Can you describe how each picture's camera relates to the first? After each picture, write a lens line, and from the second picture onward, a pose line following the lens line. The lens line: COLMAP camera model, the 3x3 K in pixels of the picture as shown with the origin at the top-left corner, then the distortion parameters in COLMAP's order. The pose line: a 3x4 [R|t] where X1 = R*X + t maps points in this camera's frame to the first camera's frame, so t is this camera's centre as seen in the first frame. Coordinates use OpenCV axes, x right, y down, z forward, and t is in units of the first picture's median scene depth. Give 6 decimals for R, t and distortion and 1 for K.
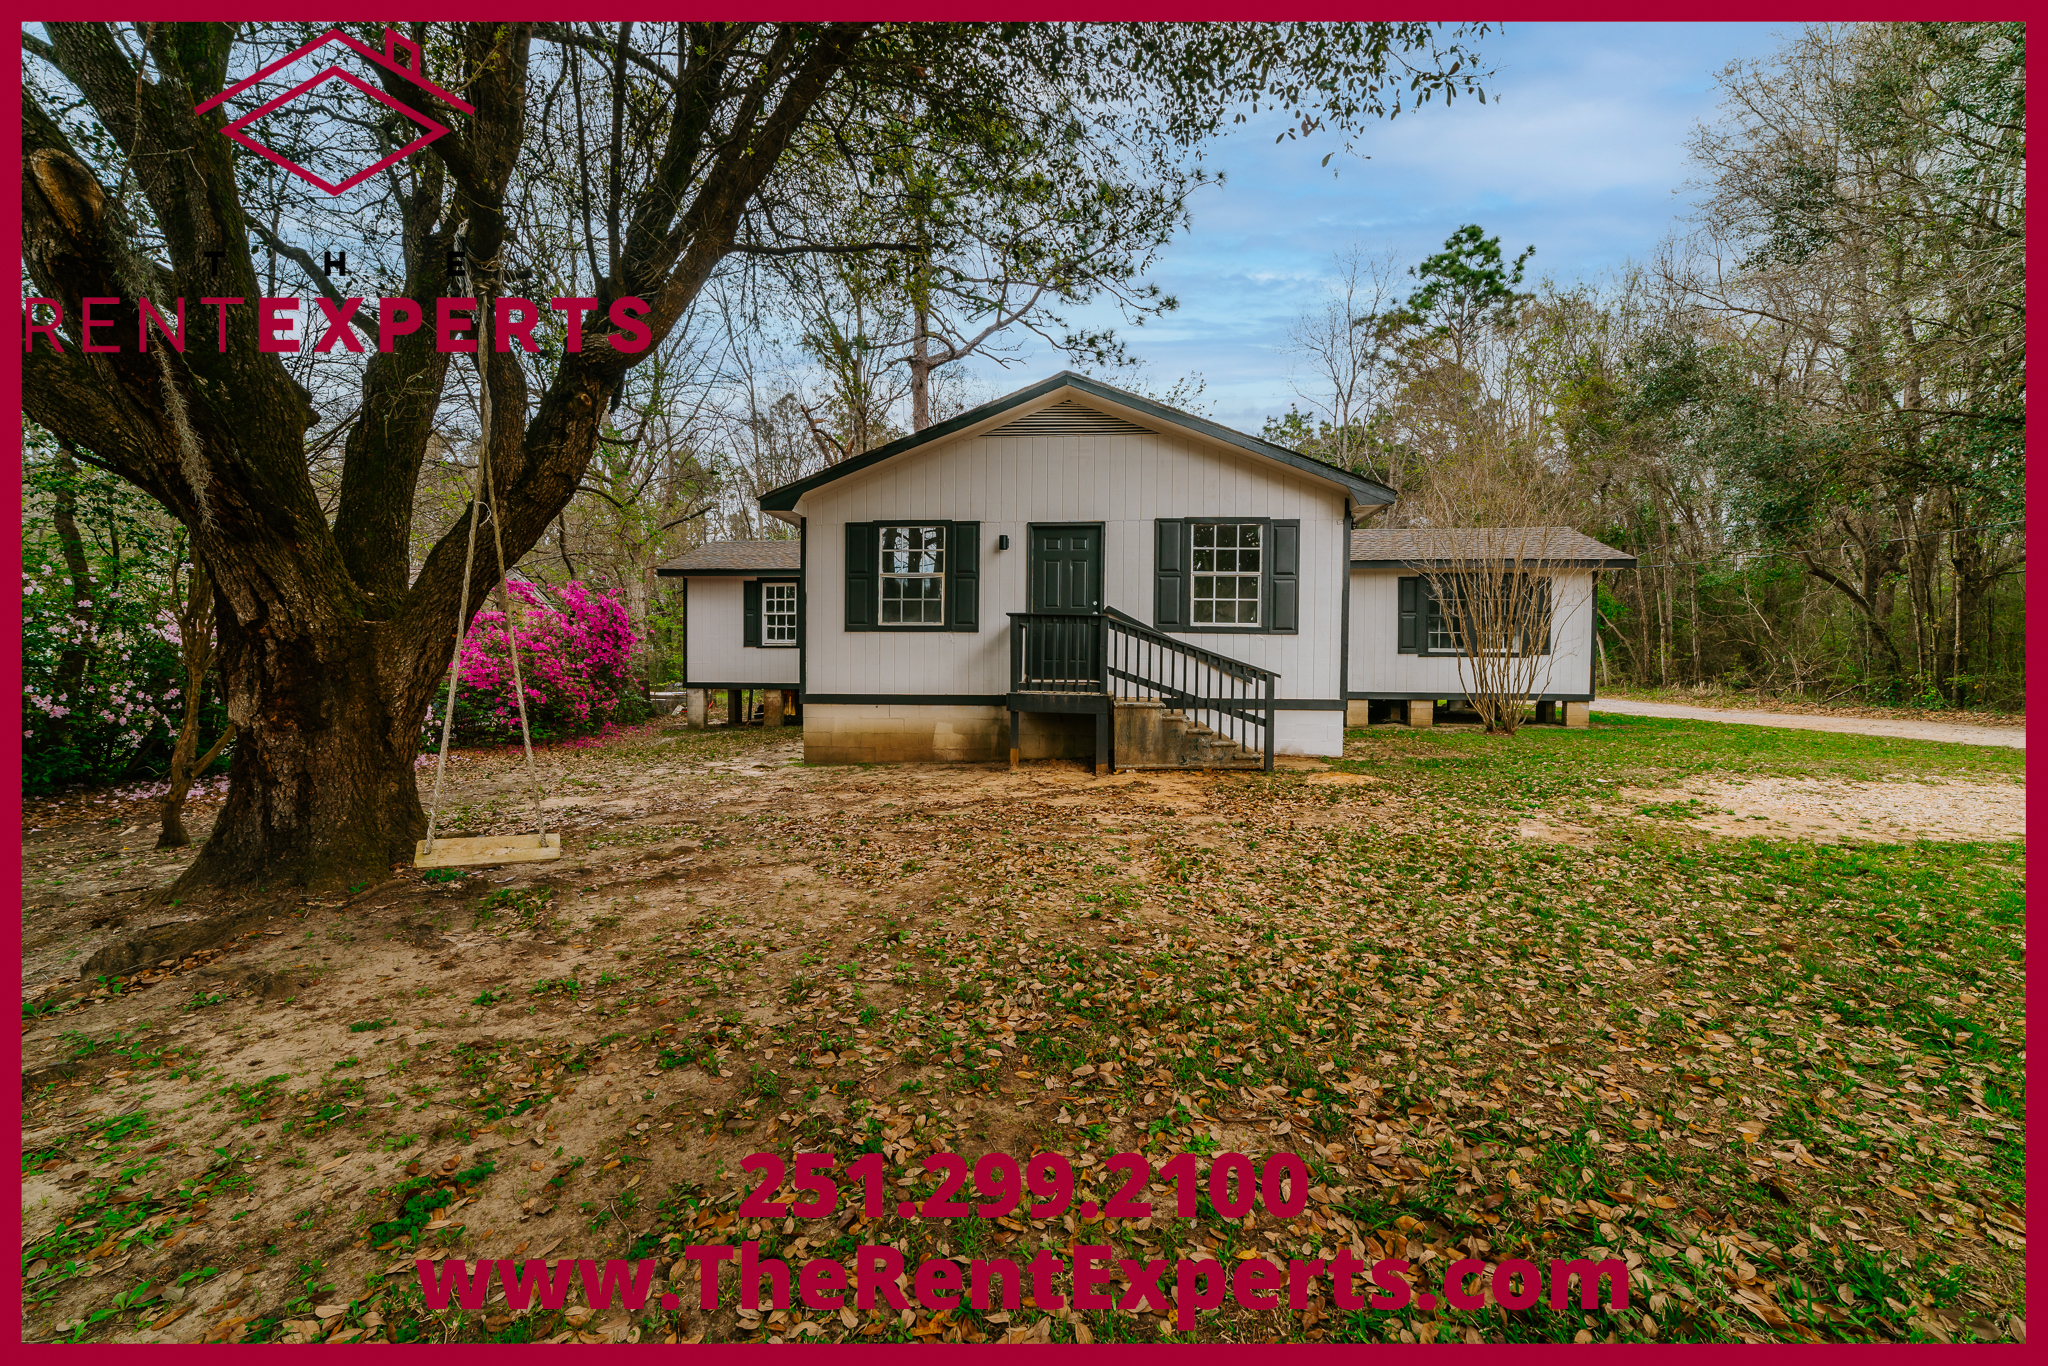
lens RADIAL K [[819.1, 0, 1021.1], [0, 819.1, 687.7], [0, 0, 1]] dist [-0.000069, 0.000385]
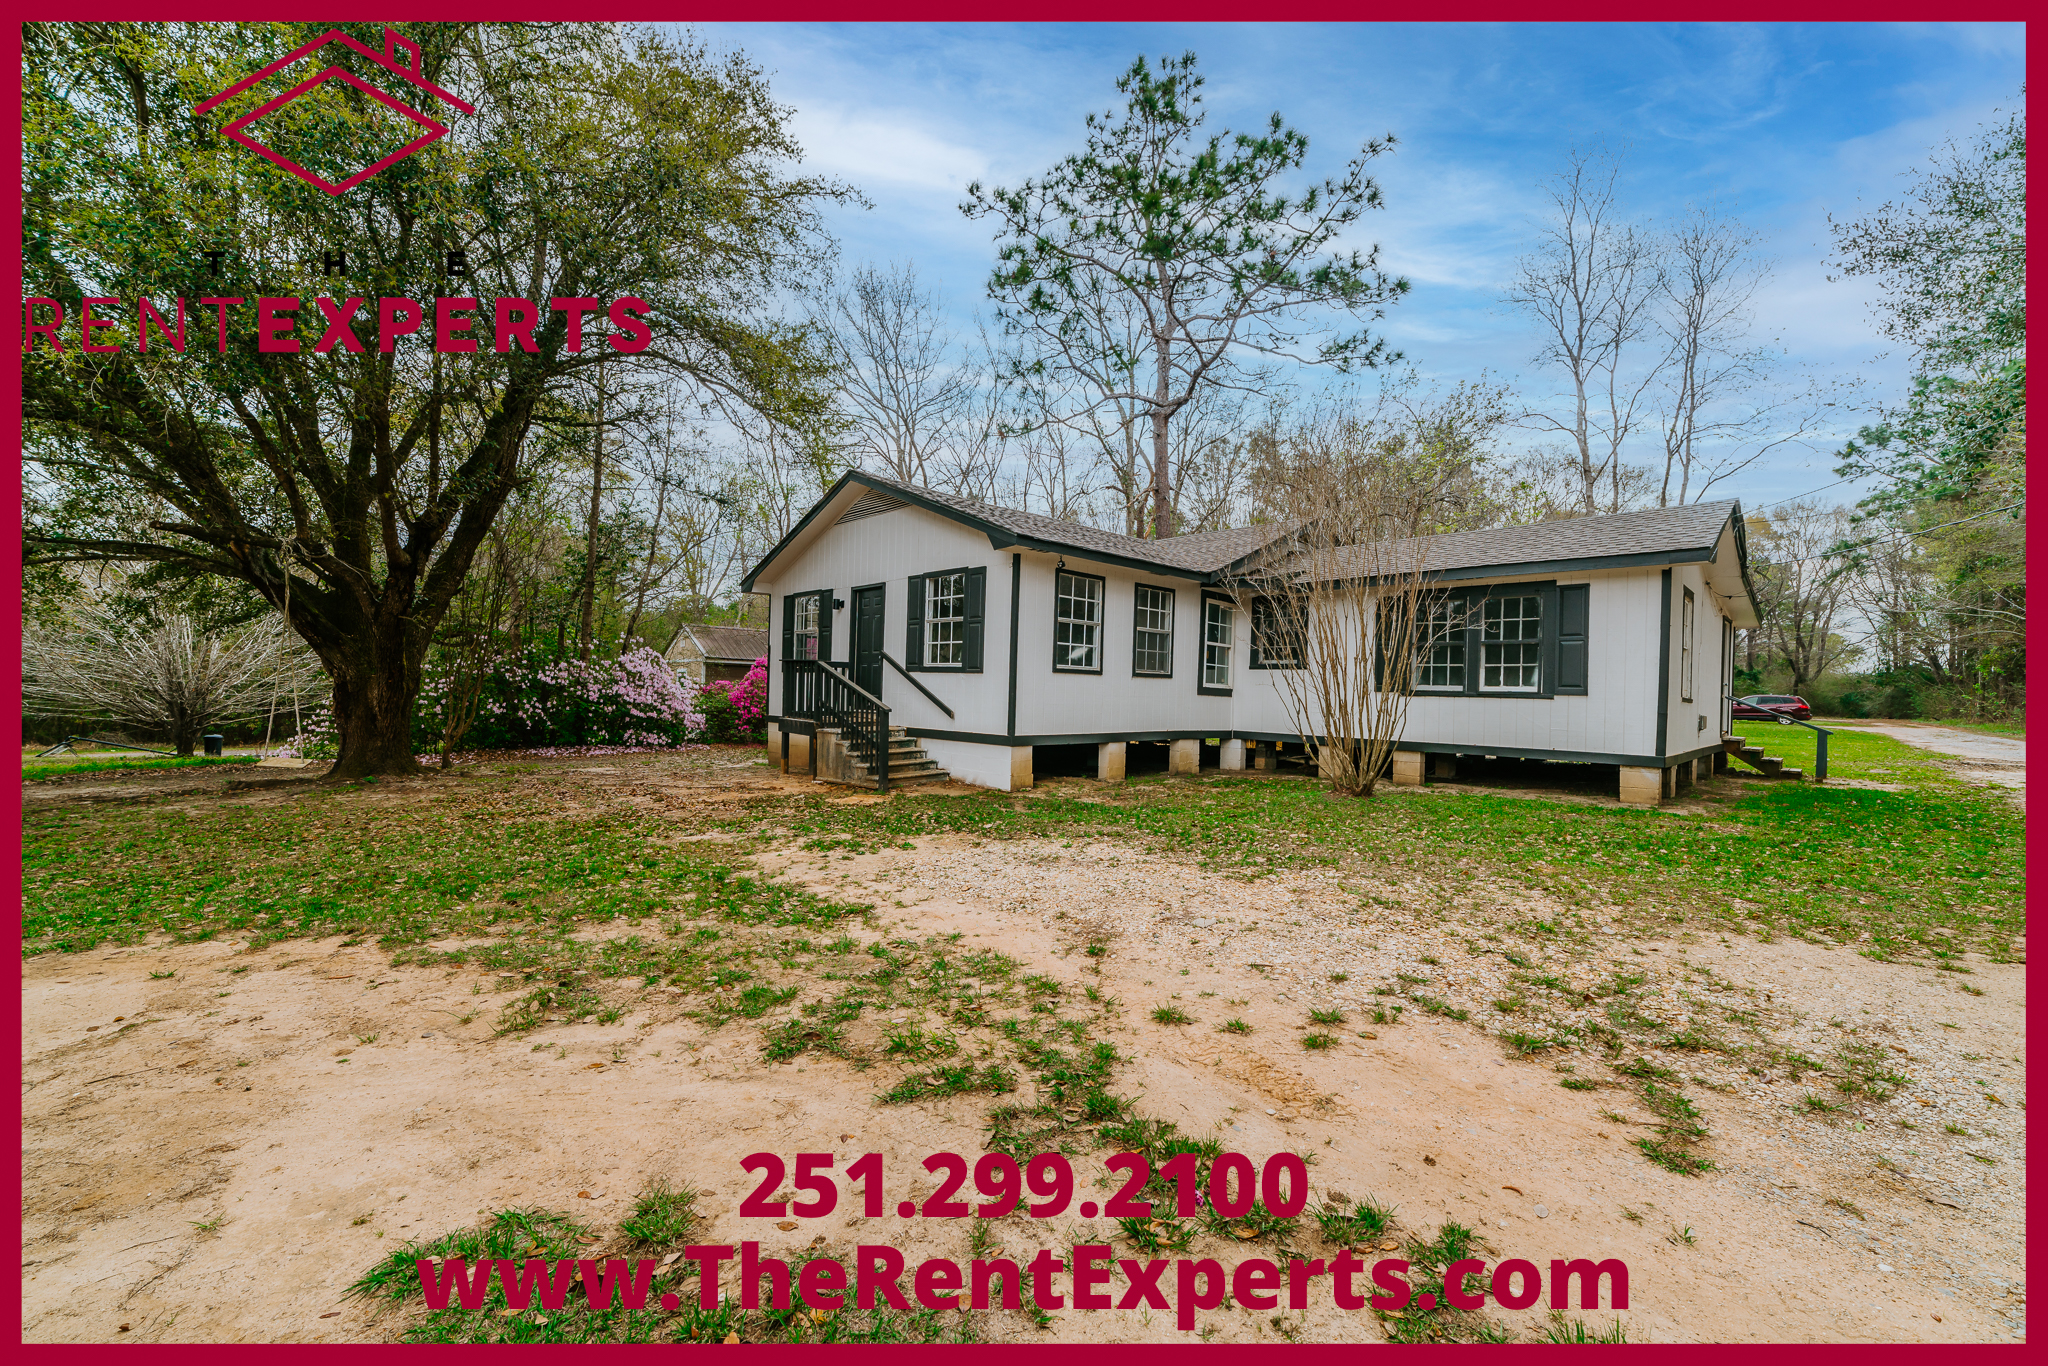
lens RADIAL K [[819.1, 0, 1023.9], [0, 819.1, 687.1], [0, 0, 1]] dist [-0.000069, 0.000385]
pose [[0.752307, 0.007427, -0.658771, 1.038812], [-0.030514, 0.999256, -0.023580, -0.022199], [0.658106, 0.037841, 0.751974, 0.215341]]
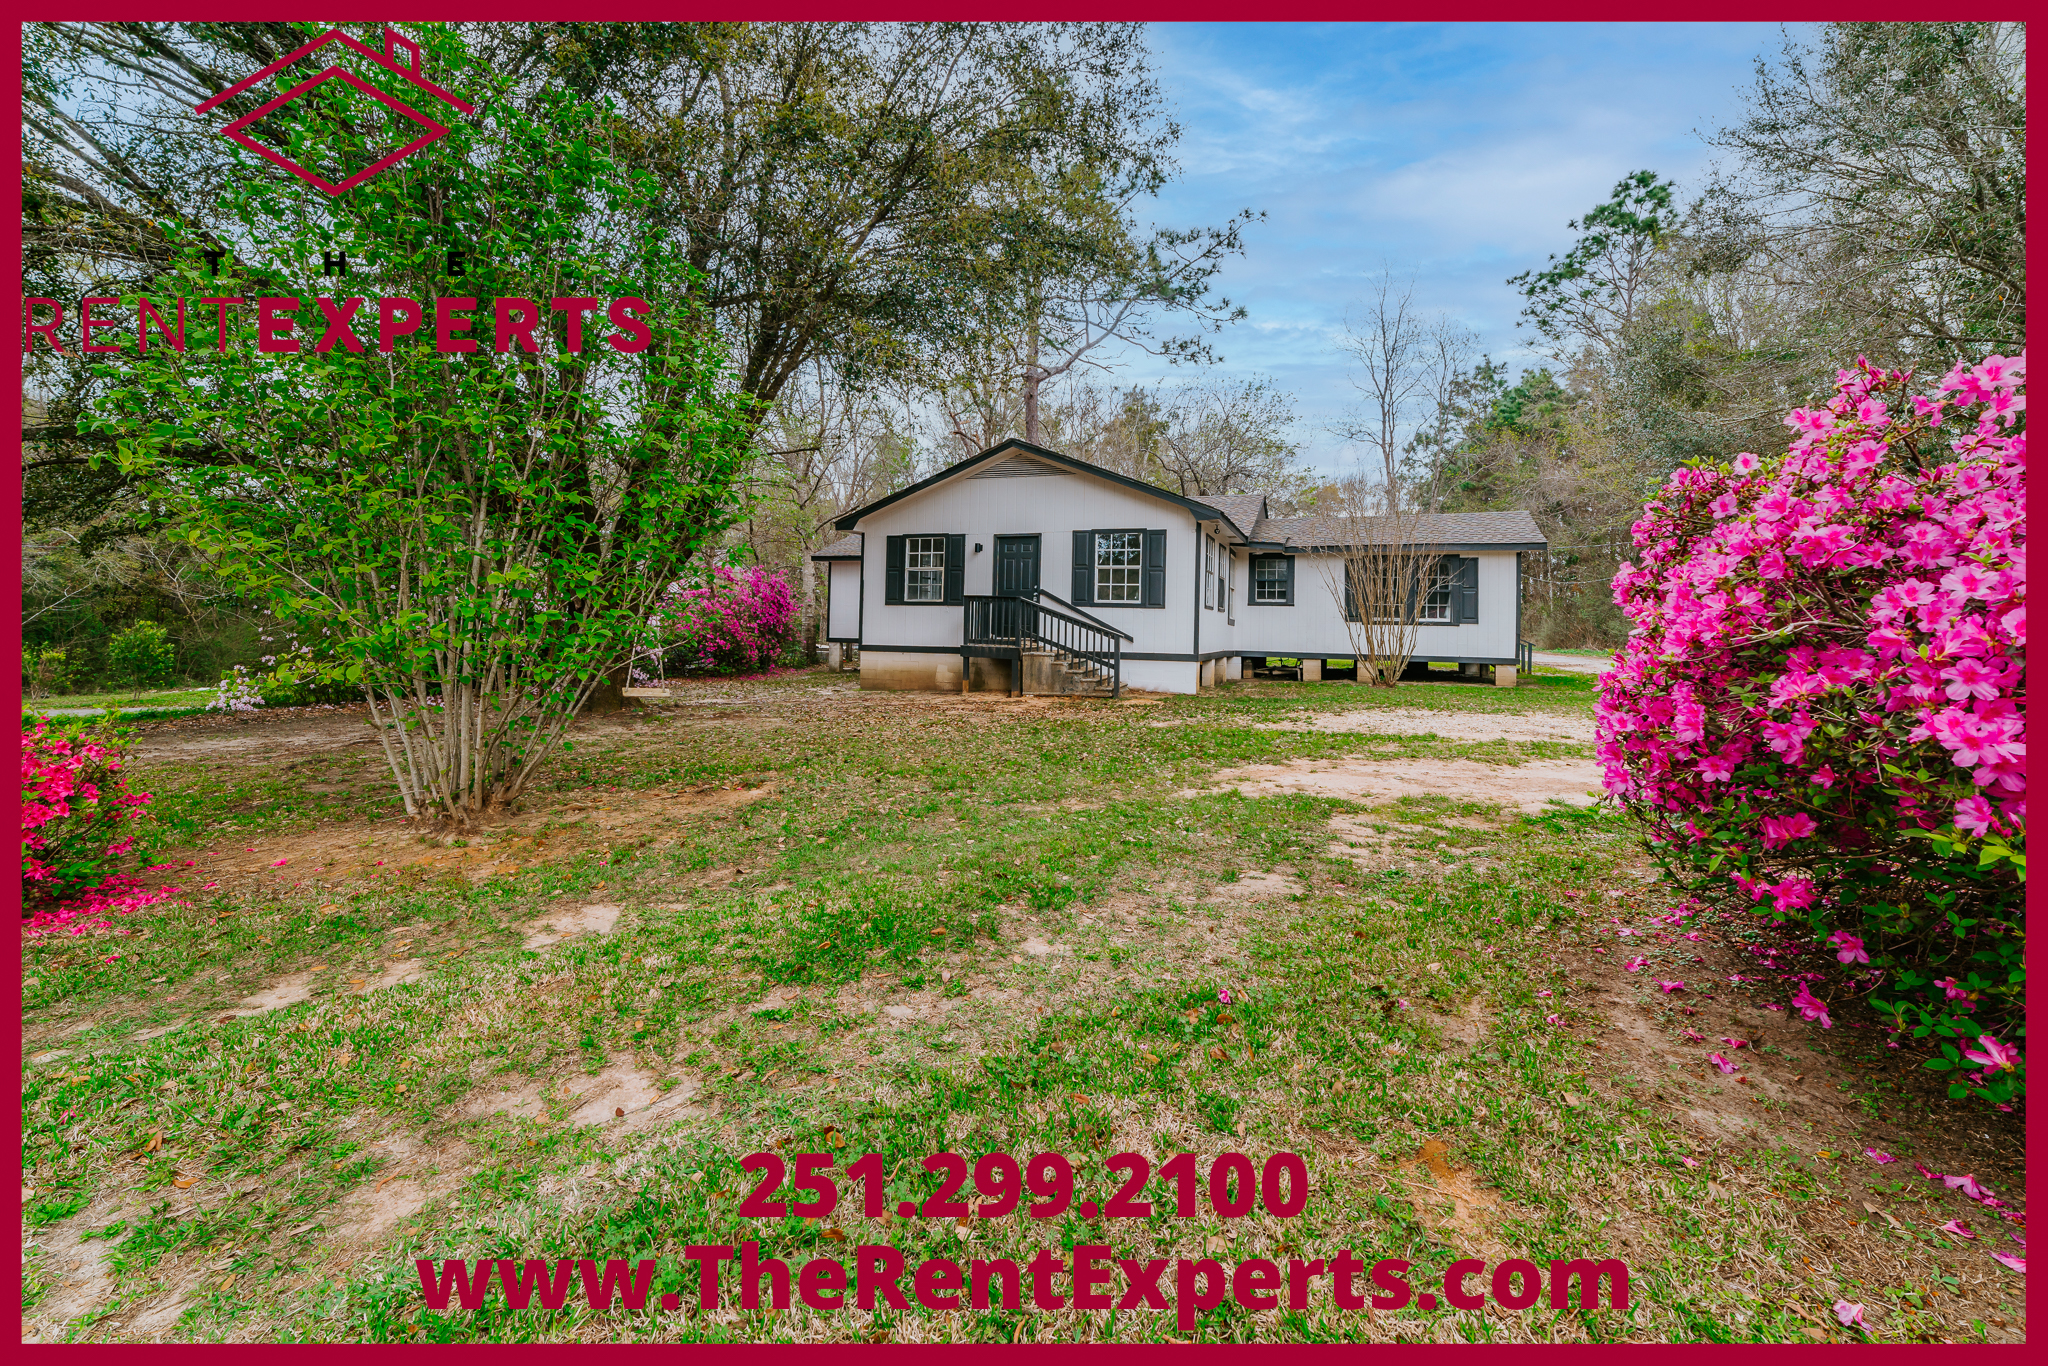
lens RADIAL K [[869.1, 0, 1025.8], [0, 869.1, 619.6], [0, 0, 1]] dist [-0.008873, -0.000214]
pose [[0.964556, 0.007508, -0.263772, 0.483018], [-0.016693, 0.999329, -0.032598, 0.008059], [0.263351, 0.035846, 0.964034, -0.524931]]
